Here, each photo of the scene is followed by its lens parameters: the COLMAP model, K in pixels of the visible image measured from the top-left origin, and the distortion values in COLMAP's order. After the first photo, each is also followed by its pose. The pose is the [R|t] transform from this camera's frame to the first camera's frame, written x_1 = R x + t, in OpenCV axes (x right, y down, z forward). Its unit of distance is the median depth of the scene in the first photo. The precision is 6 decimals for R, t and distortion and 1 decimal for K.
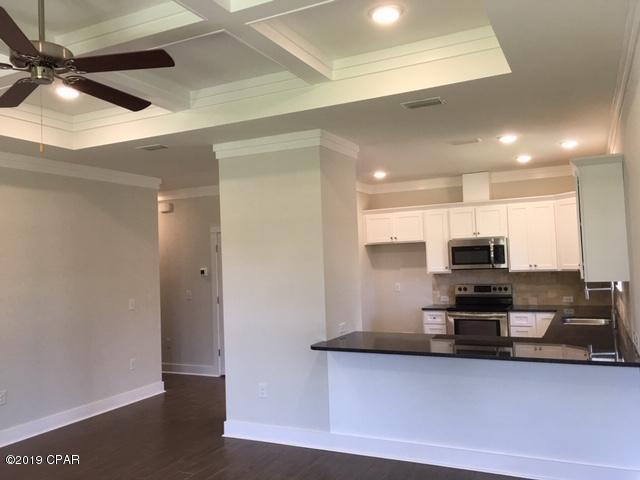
lens RADIAL K [[550.6, 0, 315.2], [0, 550.6, 239.3], [0, 0, 1]] dist [0.089035, 0.006960]
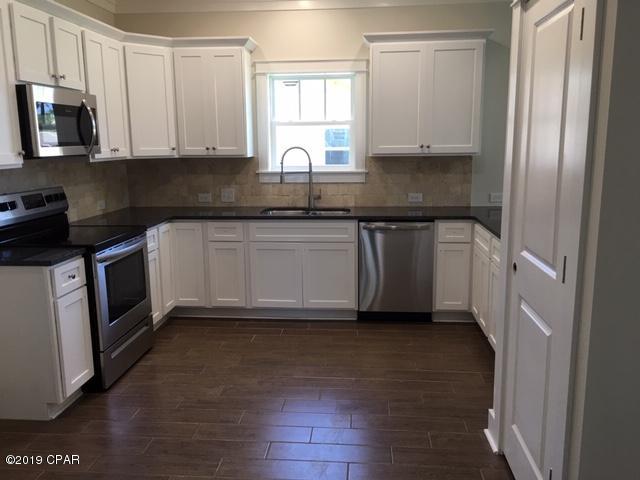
lens RADIAL K [[550.6, 0, 320.8], [0, 550.6, 237.9], [0, 0, 1]] dist [0.089035, 0.006960]
pose [[-0.369036, -0.122103, 0.921360, -0.329820], [-0.013257, 0.991923, 0.126144, 0.083366], [-0.929321, 0.034337, -0.367674, 1.380668]]
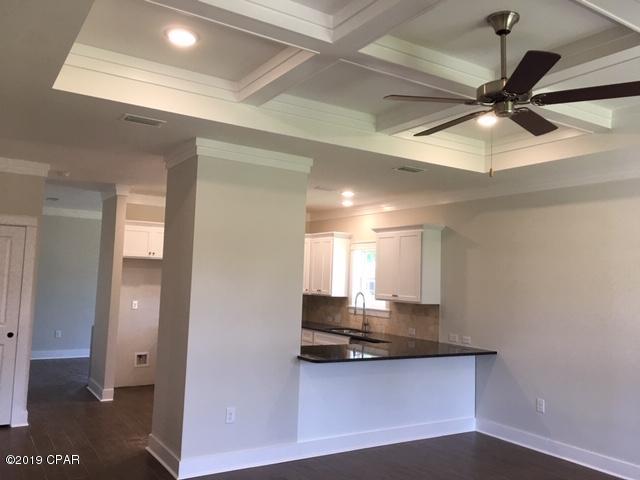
lens RADIAL K [[550.6, 0, 317.2], [0, 550.6, 241.6], [0, 0, 1]] dist [0.089035, 0.006960]
pose [[0.517225, 0.116644, 0.847864, -0.806397], [-0.091487, 0.992528, -0.080736, 0.043891], [-0.850946, -0.035810, 0.524031, 0.380337]]
